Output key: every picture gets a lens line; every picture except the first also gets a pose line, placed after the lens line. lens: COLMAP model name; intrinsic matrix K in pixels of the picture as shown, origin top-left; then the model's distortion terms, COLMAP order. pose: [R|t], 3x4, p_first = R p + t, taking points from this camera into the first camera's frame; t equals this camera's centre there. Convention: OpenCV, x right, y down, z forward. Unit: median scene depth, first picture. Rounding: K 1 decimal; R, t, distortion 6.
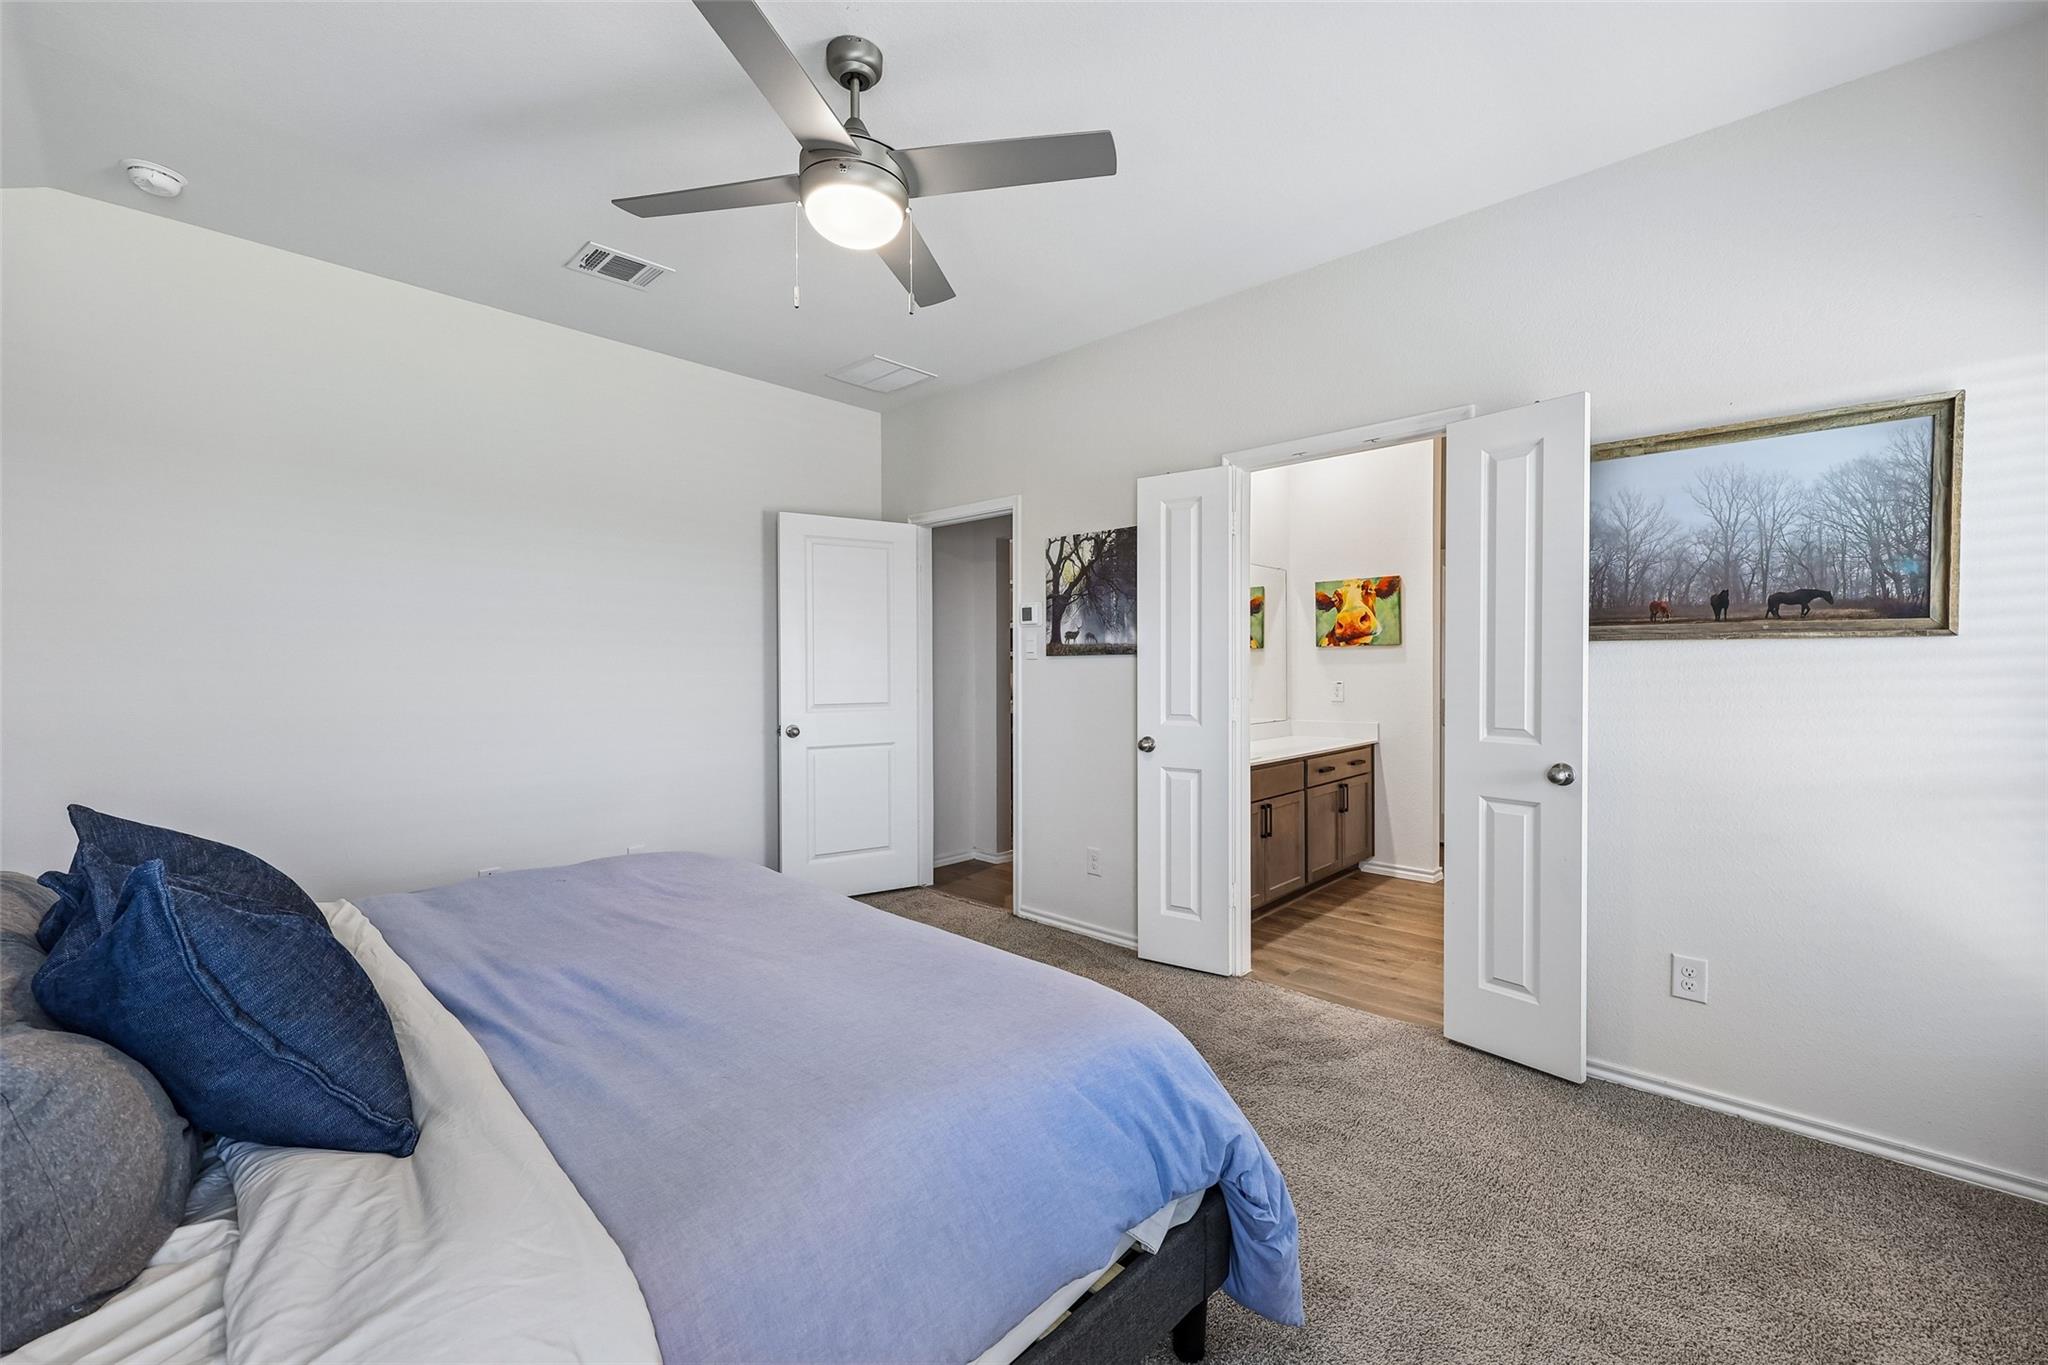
lens RADIAL K [[831.4, 0, 1026.0], [0, 831.4, 678.5], [0, 0, 1]] dist [0.001587, 0.000205]
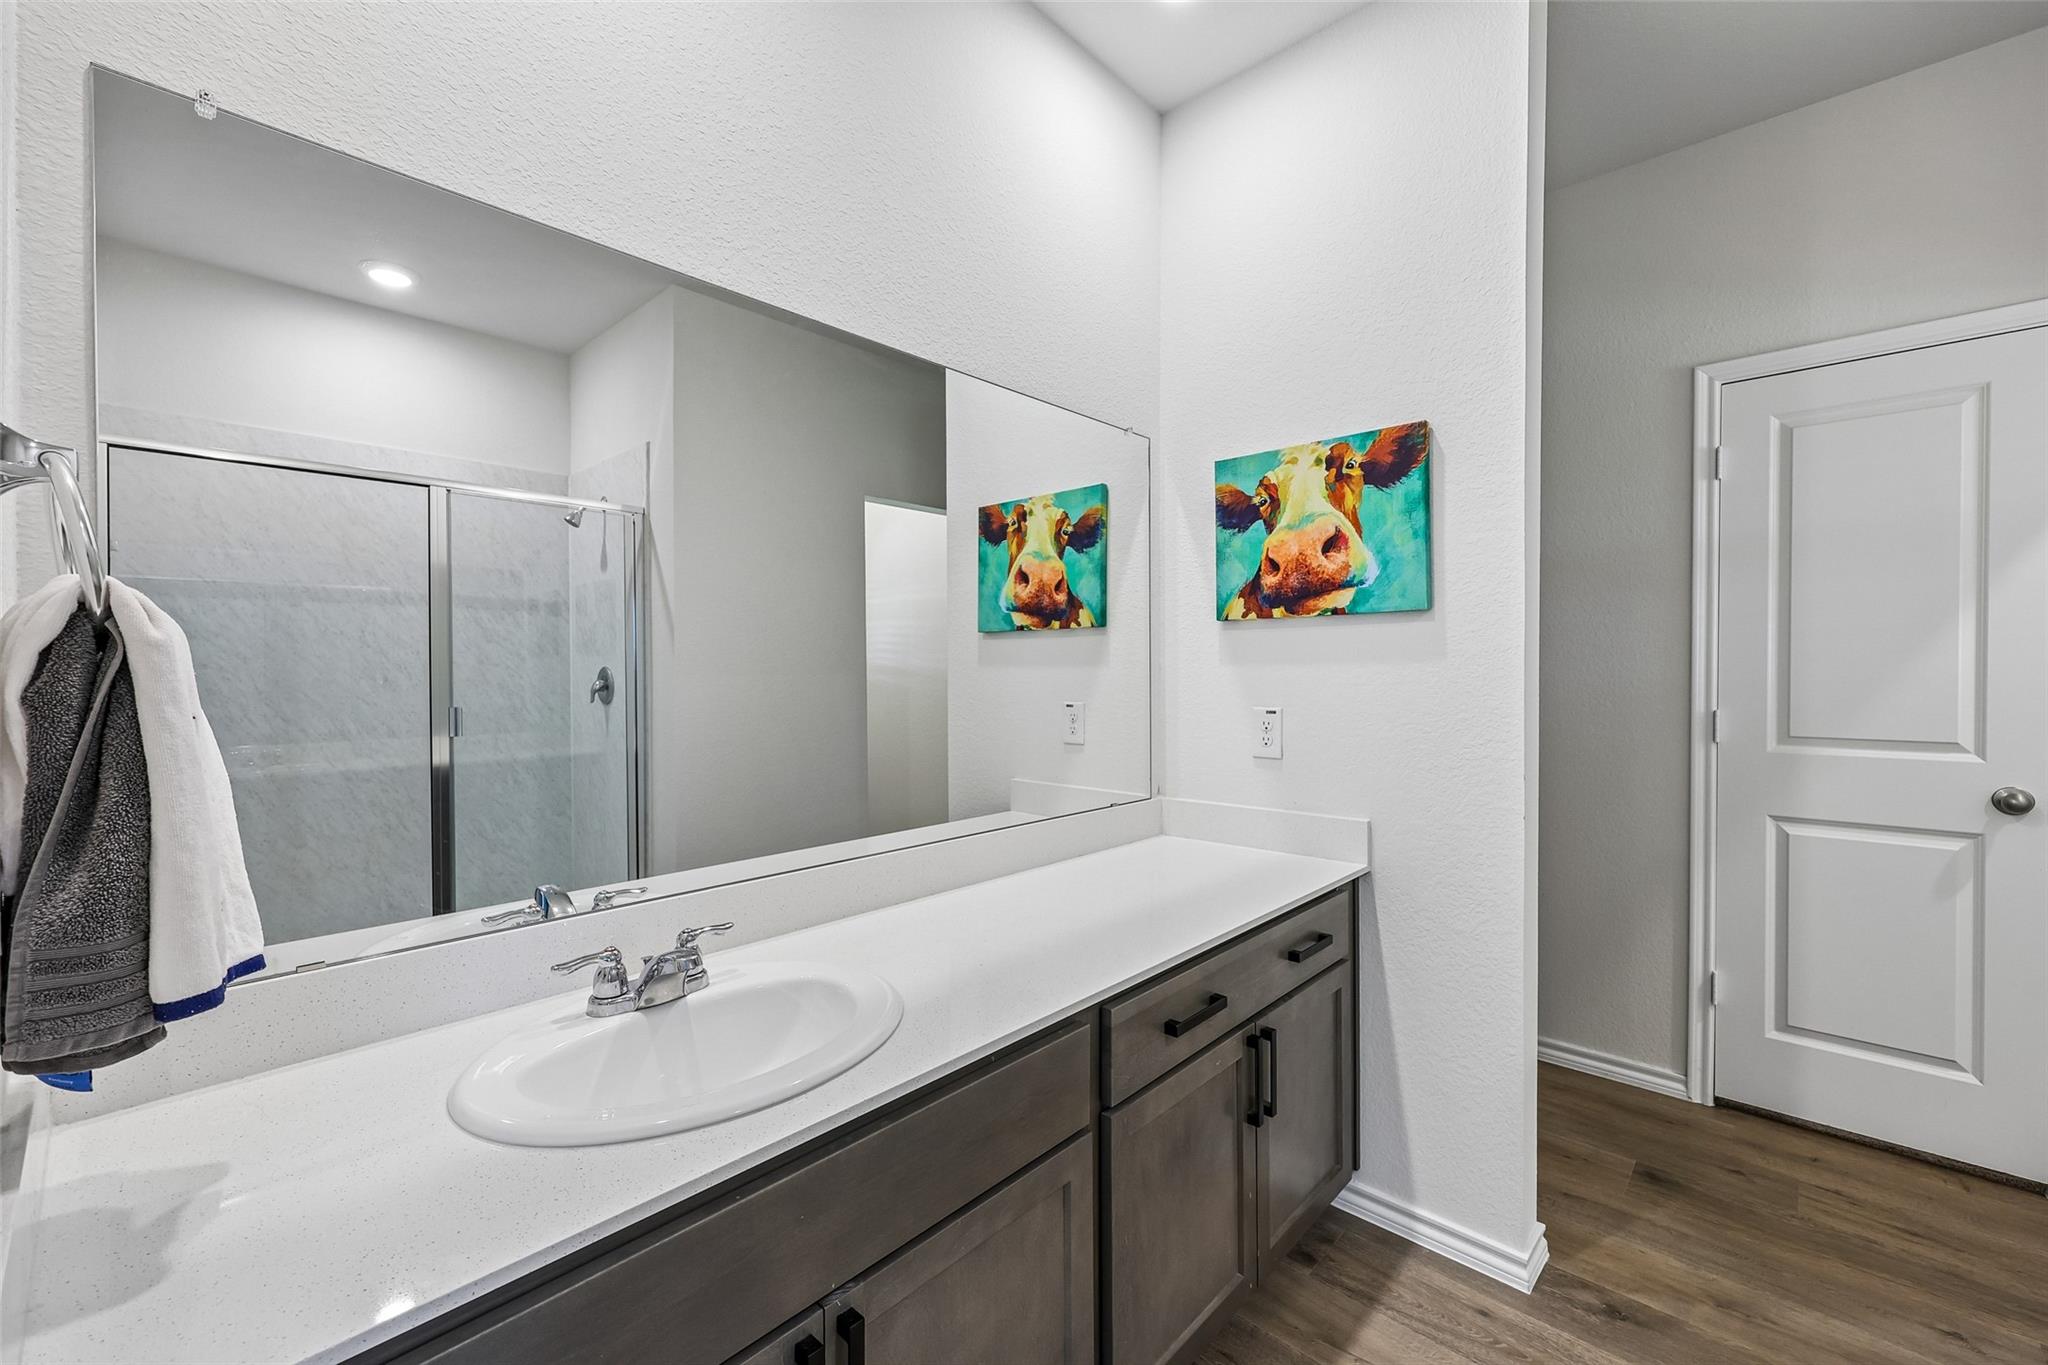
lens RADIAL K [[831.4, 0, 1030.8], [0, 831.4, 679.4], [0, 0, 1]] dist [0.001587, 0.000205]
pose [[0.999922, 0.004034, 0.011829, 0.264385], [-0.003939, 0.999960, -0.008025, -0.006501], [-0.011860, 0.007977, 0.999898, 0.622004]]
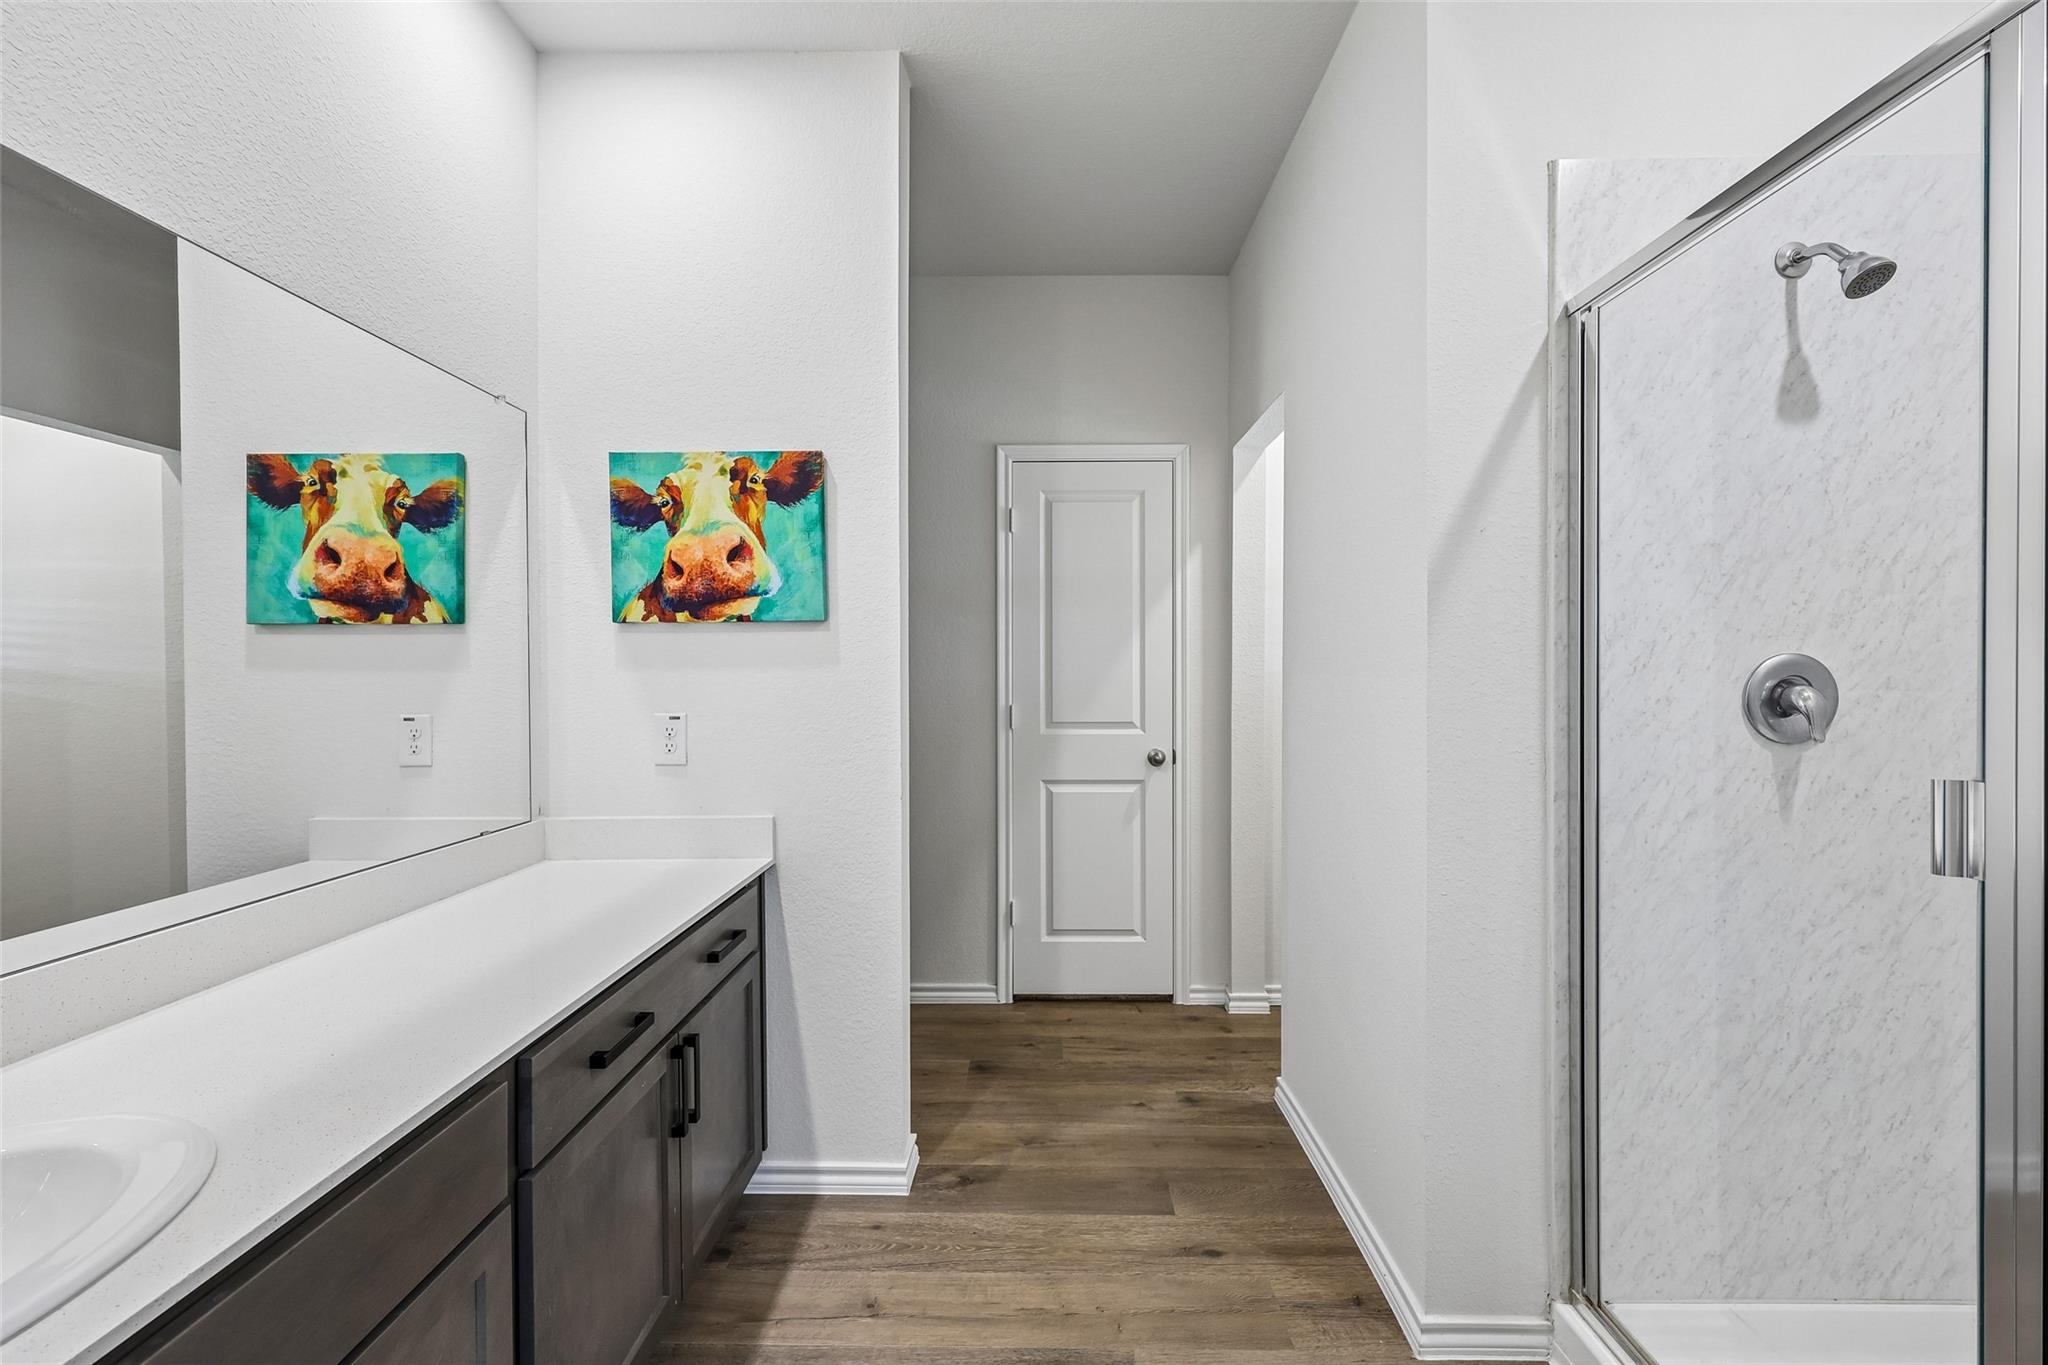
lens RADIAL K [[831.4, 0, 1029.8], [0, 831.4, 679.8], [0, 0, 1]] dist [0.001587, 0.000205]
pose [[0.733251, -0.000374, 0.679957, 0.240362], [0.011159, 0.999872, -0.011484, -0.006079], [-0.679866, 0.016008, 0.733162, 0.618476]]
